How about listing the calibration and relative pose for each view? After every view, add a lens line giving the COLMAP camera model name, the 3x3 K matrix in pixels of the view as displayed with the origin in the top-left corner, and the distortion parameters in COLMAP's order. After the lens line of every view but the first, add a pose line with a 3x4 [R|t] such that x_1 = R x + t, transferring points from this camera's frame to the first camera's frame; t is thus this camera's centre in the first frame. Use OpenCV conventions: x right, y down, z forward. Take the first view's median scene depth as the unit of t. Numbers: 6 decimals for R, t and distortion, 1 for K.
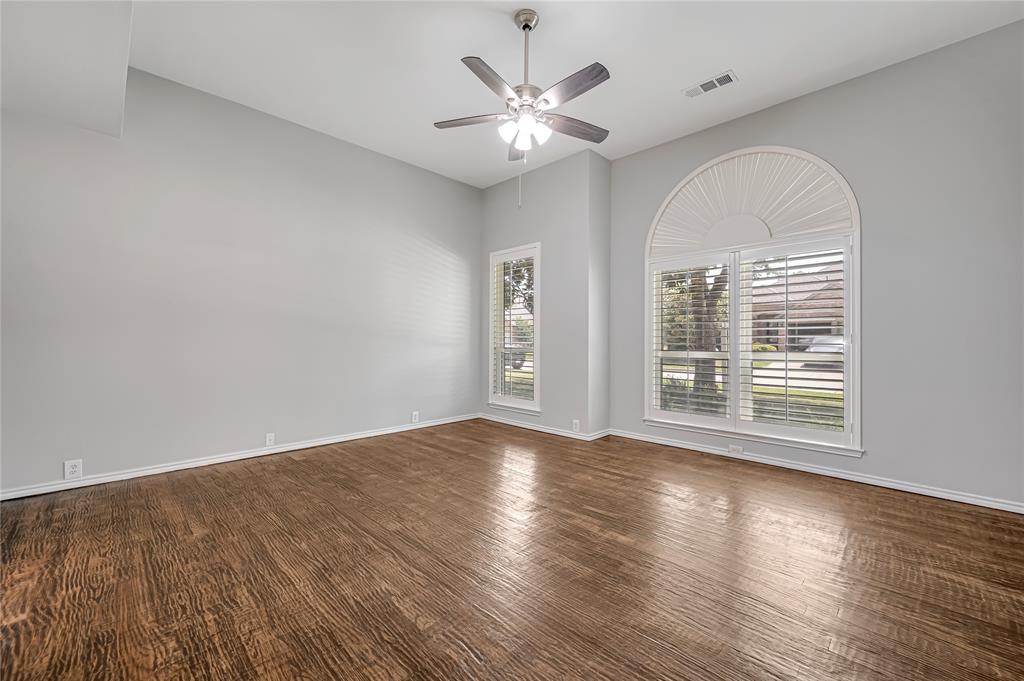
lens RADIAL K [[410.4, 0, 513.1], [0, 410.4, 340.3], [0, 0, 1]] dist [0.002035, -0.000683]
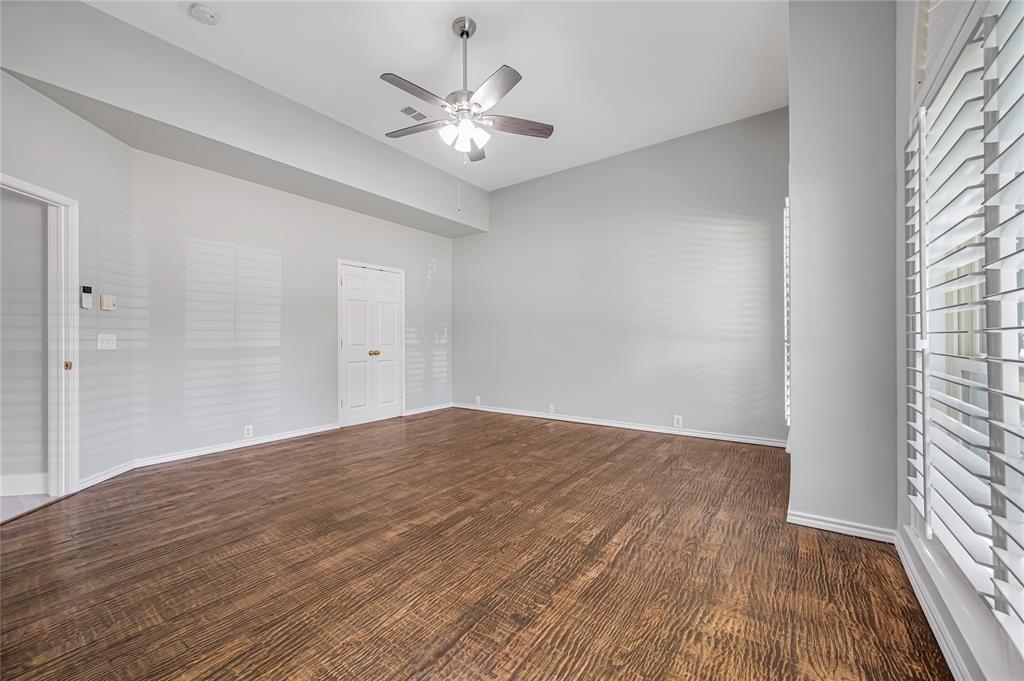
lens RADIAL K [[410.4, 0, 510.6], [0, 410.4, 338.4], [0, 0, 1]] dist [0.002035, -0.000683]
pose [[0.148307, -0.008286, -0.988907, 1.025884], [0.009931, 0.999927, -0.006889, 0.020818], [0.988891, -0.008799, 0.148379, 0.912147]]
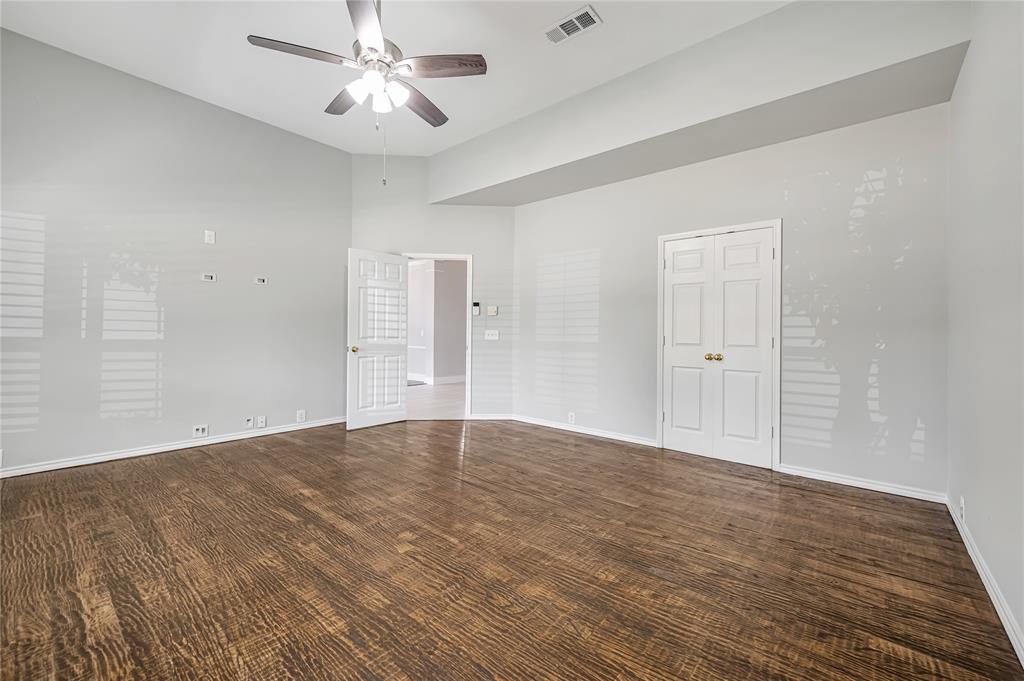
lens RADIAL K [[410.4, 0, 509.7], [0, 410.4, 335.0], [0, 0, 1]] dist [0.002035, -0.000683]
pose [[-0.997543, -0.018648, -0.067532, -0.192973], [-0.018684, 0.999825, -0.000097, 0.010115], [0.067522, 0.001165, -0.997717, 1.799094]]
